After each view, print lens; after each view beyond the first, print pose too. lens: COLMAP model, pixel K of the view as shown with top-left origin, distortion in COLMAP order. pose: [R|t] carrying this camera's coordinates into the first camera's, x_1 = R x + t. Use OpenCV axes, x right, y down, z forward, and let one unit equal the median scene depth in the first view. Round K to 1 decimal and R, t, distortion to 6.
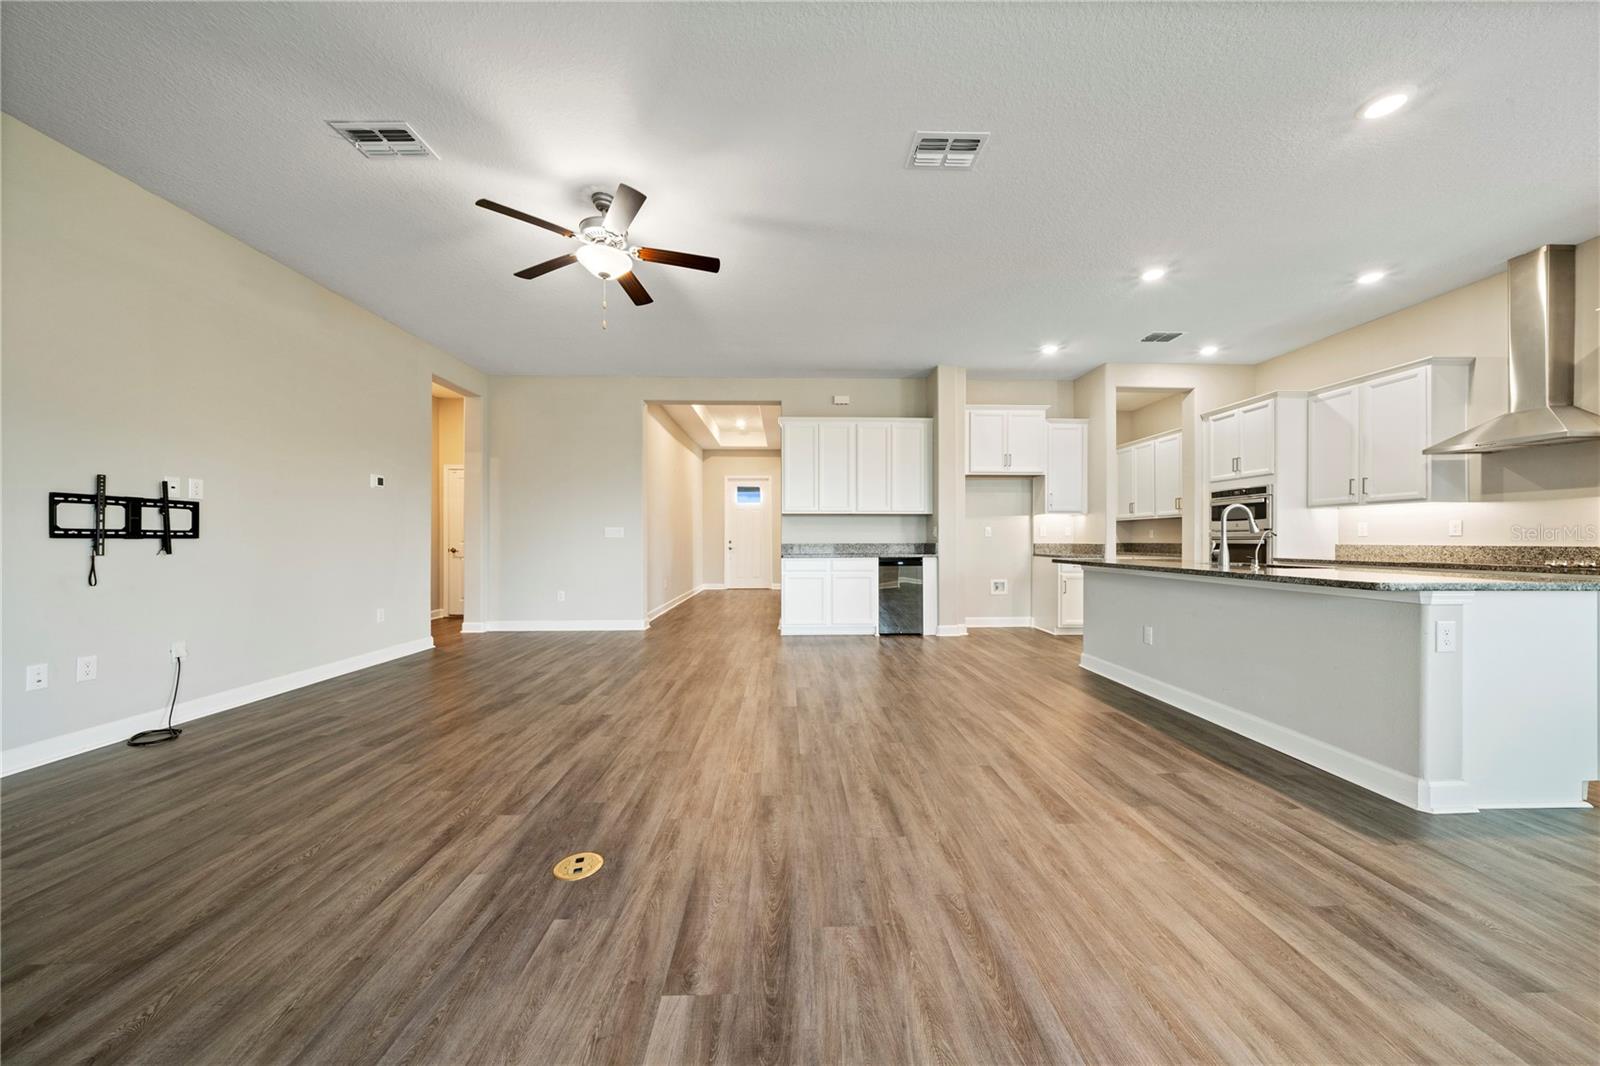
lens RADIAL K [[542.0, 0, 802.7], [0, 542.0, 535.4], [0, 0, 1]] dist [0.000108, 0.000013]
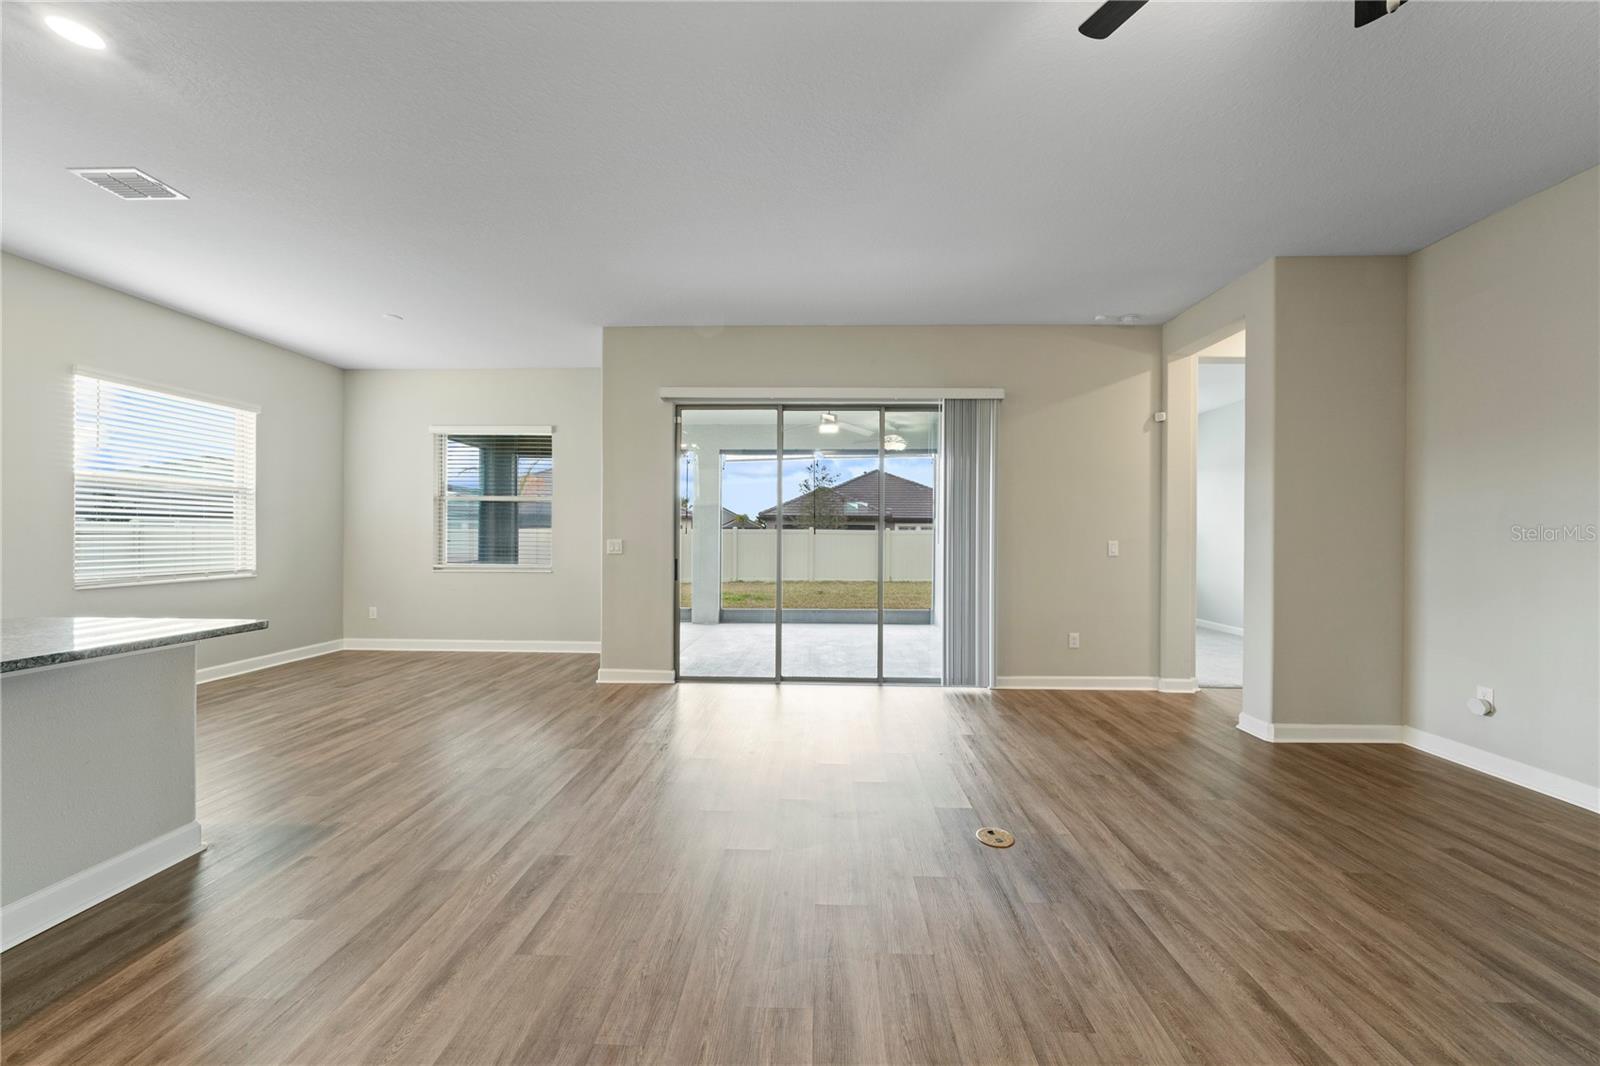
lens RADIAL K [[603.2, 0, 800.0], [0, 603.2, 533.0], [0, 0, 1]] dist [-0.000249, -0.000020]
pose [[-0.997849, -0.005506, 0.065319, -0.035916], [-0.006187, 0.999929, -0.010231, -0.073335], [-0.065258, -0.010613, -0.997812, 2.016423]]
